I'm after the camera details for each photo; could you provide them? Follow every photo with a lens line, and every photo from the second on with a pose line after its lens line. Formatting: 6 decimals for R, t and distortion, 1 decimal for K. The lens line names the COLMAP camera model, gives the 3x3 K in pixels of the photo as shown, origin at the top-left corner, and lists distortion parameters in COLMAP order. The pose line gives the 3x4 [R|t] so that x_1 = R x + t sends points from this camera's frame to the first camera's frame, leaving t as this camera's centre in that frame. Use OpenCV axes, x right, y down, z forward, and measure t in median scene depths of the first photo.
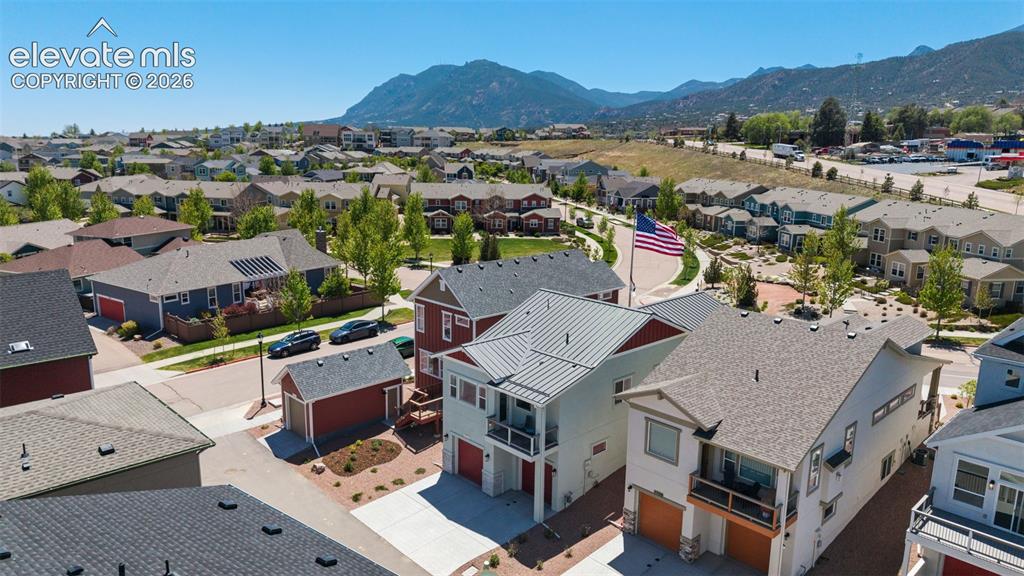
lens RADIAL K [[668.7, 0, 499.9], [0, 668.7, 286.3], [0, 0, 1]] dist [0.070629, -0.105979]
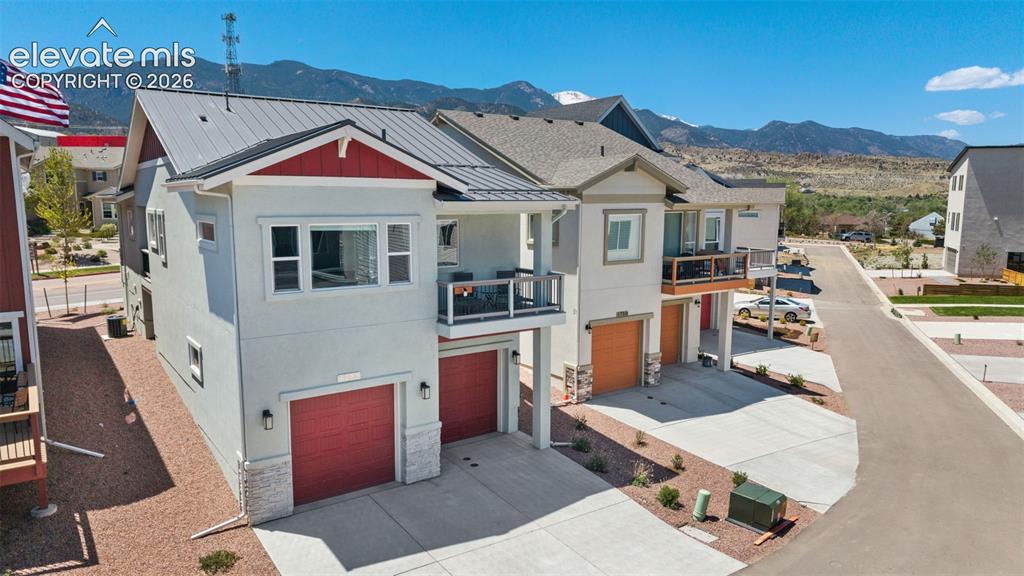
lens RADIAL K [[668.7, 0, 499.9], [0, 668.7, 286.3], [0, 0, 1]] dist [0.070629, -0.105979]
pose [[0.154977, -0.138336, 0.978185, -0.415692], [0.190755, 0.975705, 0.107763, 0.151159], [-0.969327, 0.169893, 0.177600, 0.855177]]
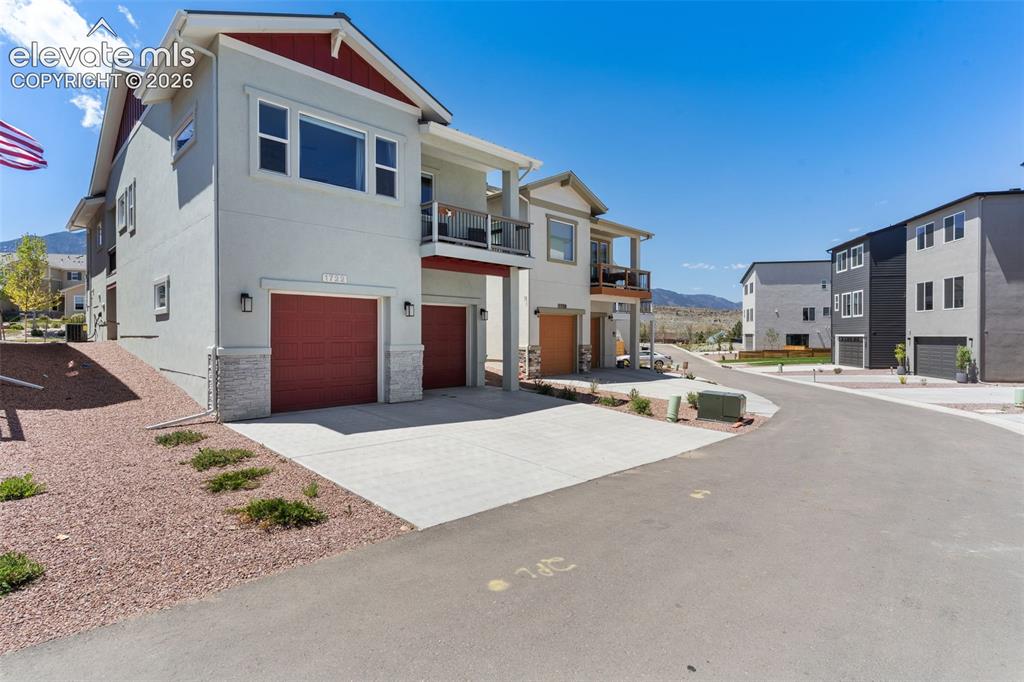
lens RADIAL K [[505.4, 0, 508.4], [0, 505.4, 332.1], [0, 0, 1]] dist [-0.012308, -0.000177]
pose [[-0.027773, -0.005255, 0.999600, -0.340582], [0.193649, 0.981014, 0.010538, 0.275100], [-0.980678, 0.193864, -0.026228, 0.936702]]
